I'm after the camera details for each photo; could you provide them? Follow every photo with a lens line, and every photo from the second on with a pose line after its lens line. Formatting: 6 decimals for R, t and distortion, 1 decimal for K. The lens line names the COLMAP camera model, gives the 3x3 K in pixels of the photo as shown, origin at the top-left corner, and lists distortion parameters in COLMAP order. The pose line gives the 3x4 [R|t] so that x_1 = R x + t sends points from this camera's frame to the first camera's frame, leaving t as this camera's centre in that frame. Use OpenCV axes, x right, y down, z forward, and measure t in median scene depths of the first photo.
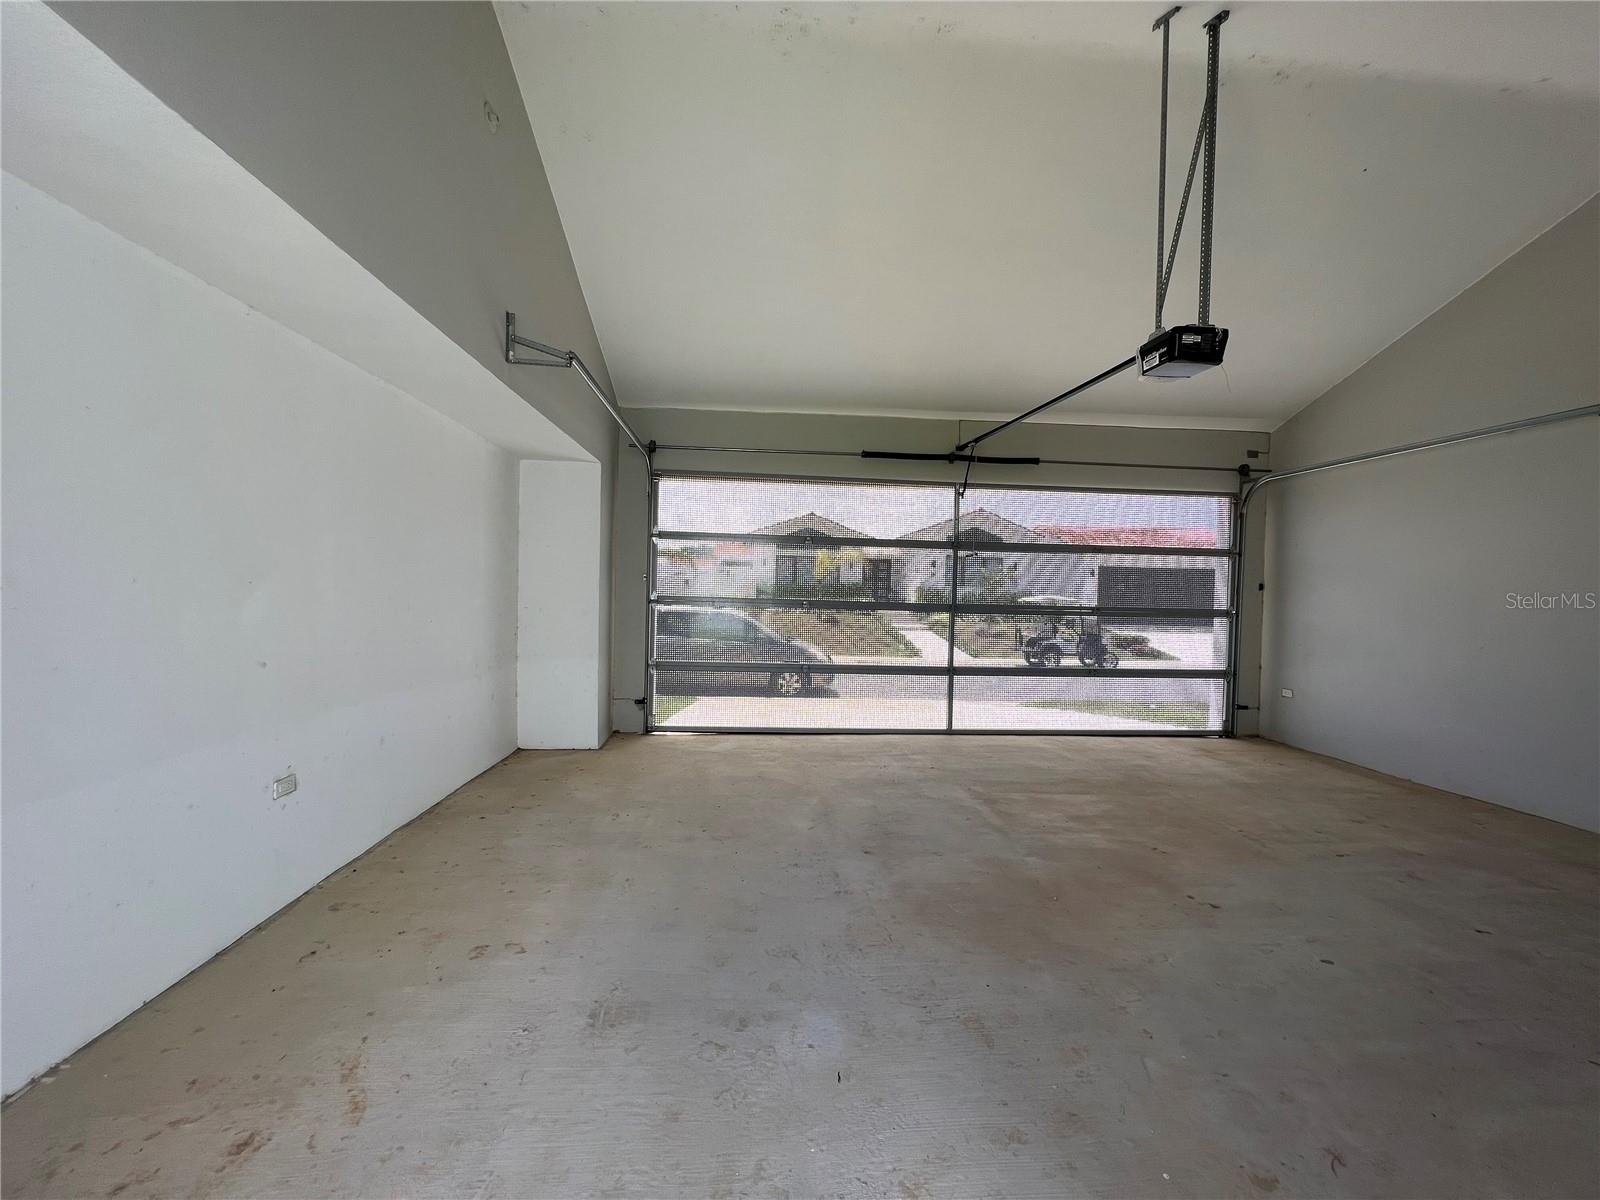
lens RADIAL K [[643.1, 0, 798.3], [0, 643.1, 600.4], [0, 0, 1]] dist [-0.000236, 0.000064]
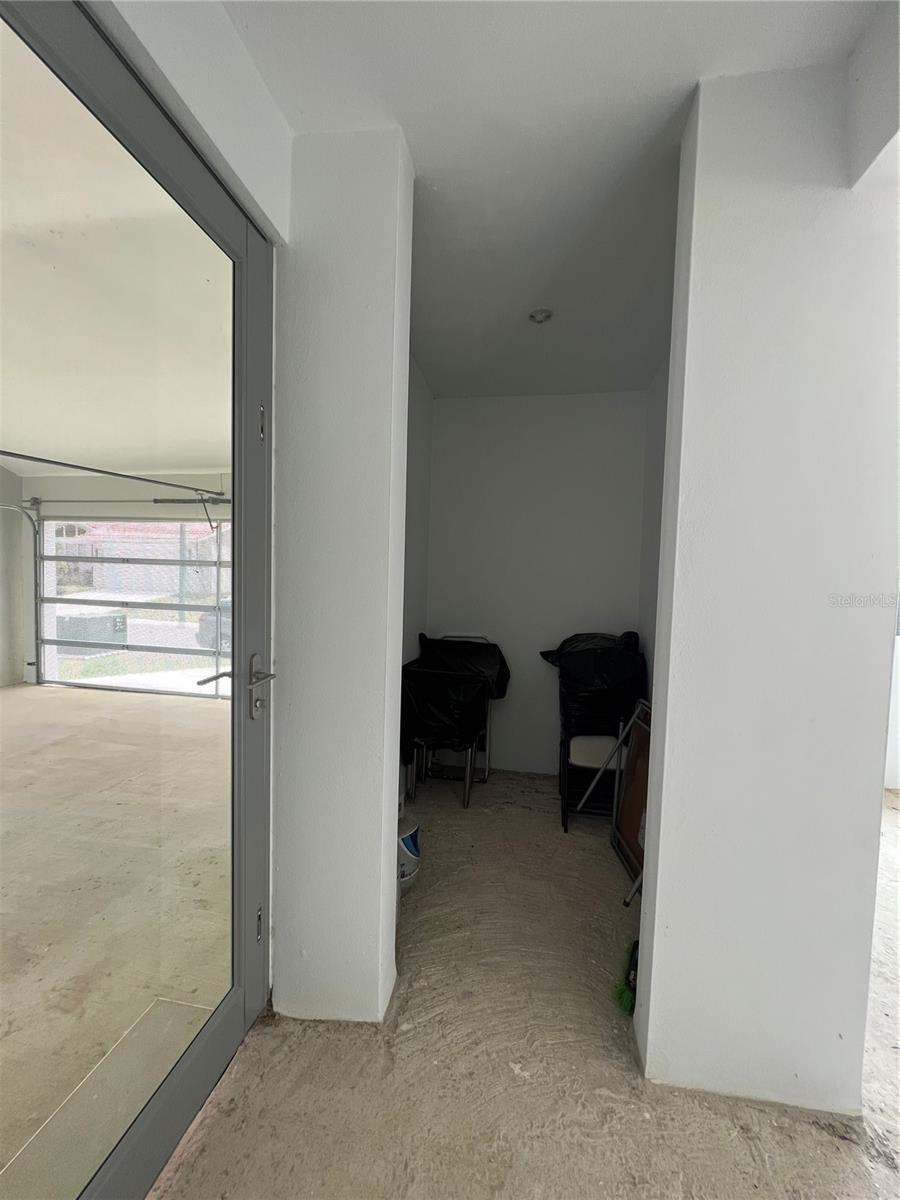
lens RADIAL K [[482.3, 0, 449.6], [0, 482.3, 599.0], [0, 0, 1]] dist [-0.000236, 0.000064]
pose [[0.967985, 0.018204, -0.250346, 1.412558], [-0.012988, 0.999663, 0.022472, -0.055804], [0.250671, -0.018501, 0.967896, 0.154834]]
